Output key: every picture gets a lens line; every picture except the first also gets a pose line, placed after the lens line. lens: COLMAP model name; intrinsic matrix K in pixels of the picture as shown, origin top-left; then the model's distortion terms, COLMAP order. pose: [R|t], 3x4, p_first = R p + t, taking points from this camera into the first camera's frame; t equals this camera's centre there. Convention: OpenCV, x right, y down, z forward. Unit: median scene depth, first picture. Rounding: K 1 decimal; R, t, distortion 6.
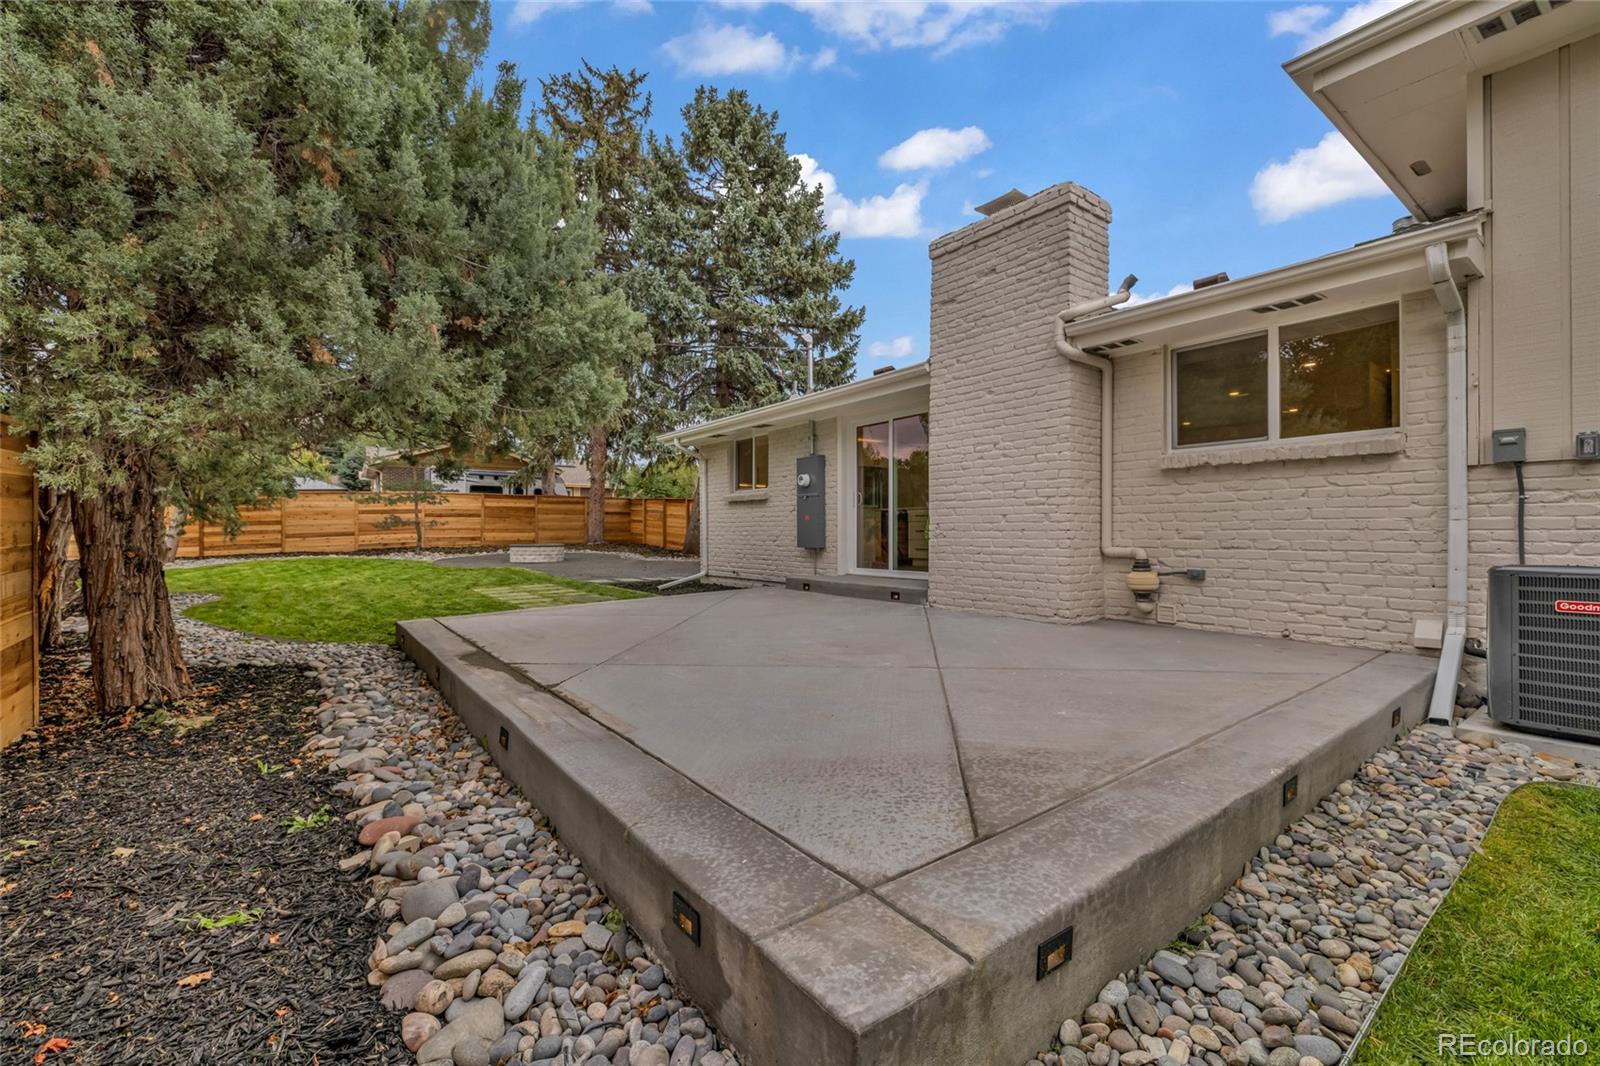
lens RADIAL K [[670.5, 0, 799.9], [0, 670.5, 528.1], [0, 0, 1]] dist [0.001885, 0.000420]
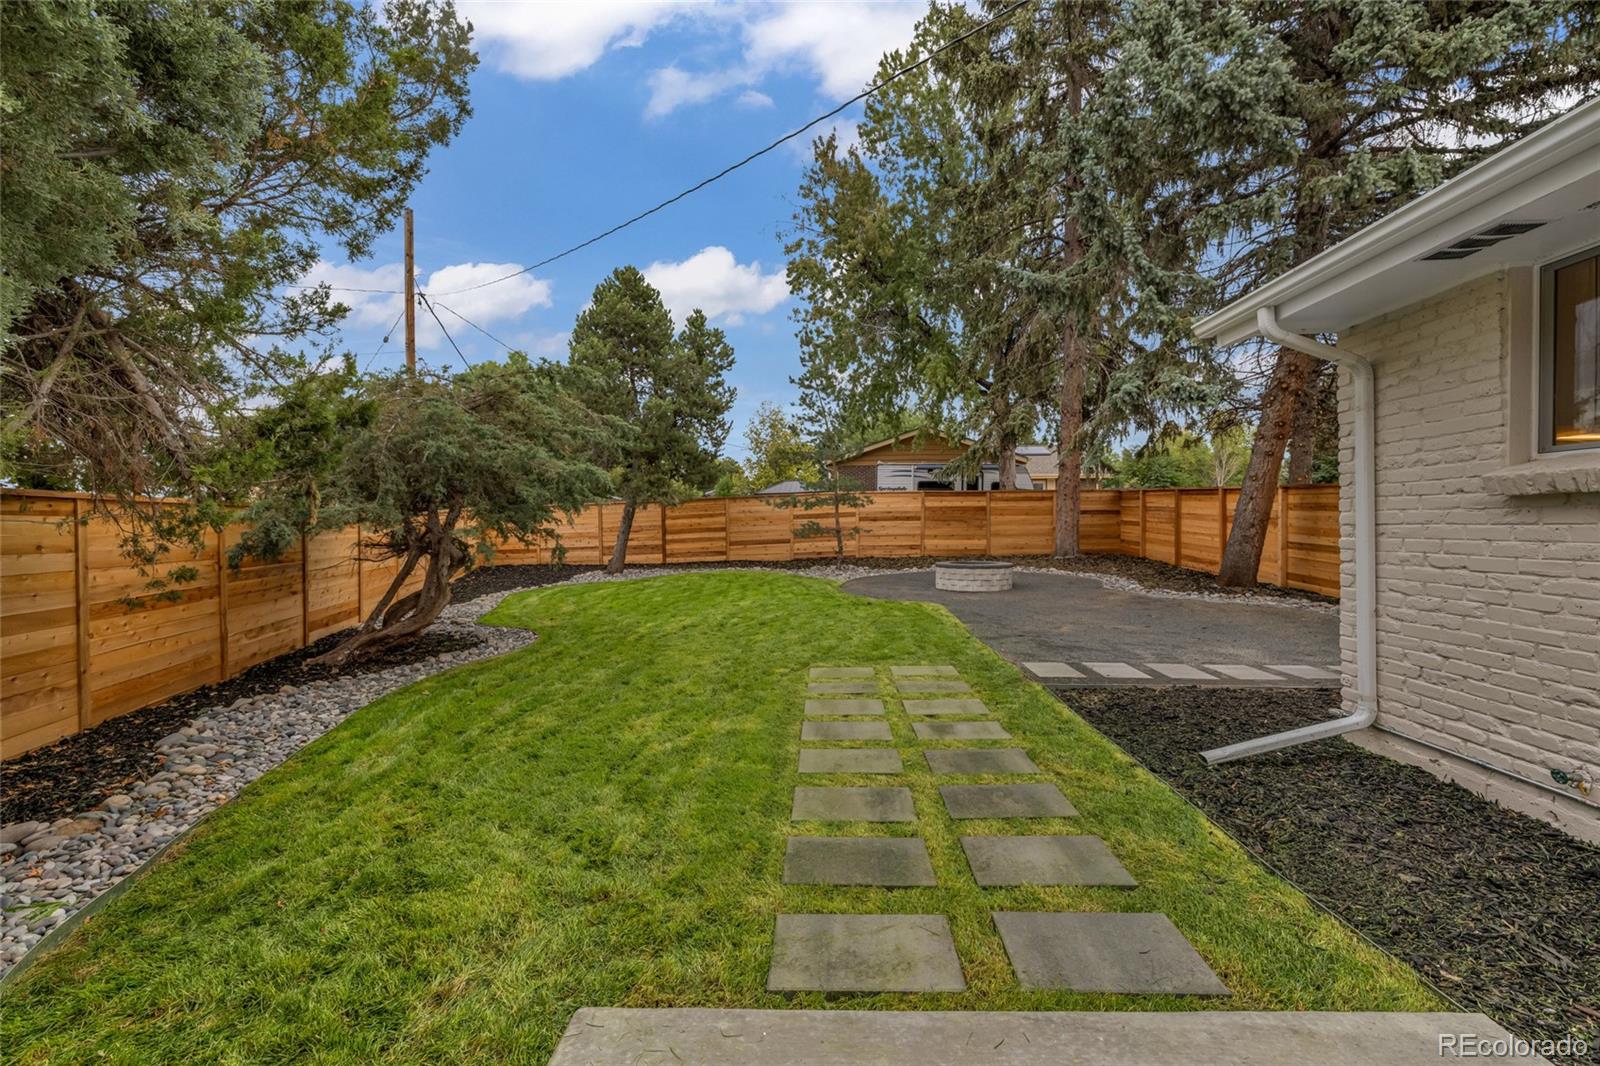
lens RADIAL K [[670.5, 0, 801.5], [0, 670.5, 528.7], [0, 0, 1]] dist [0.001885, 0.000420]
pose [[0.769643, 0.001116, -0.638474, -0.072199], [0.005896, 0.999943, 0.008855, -0.014384], [0.638448, -0.010580, 0.769593, 0.290152]]
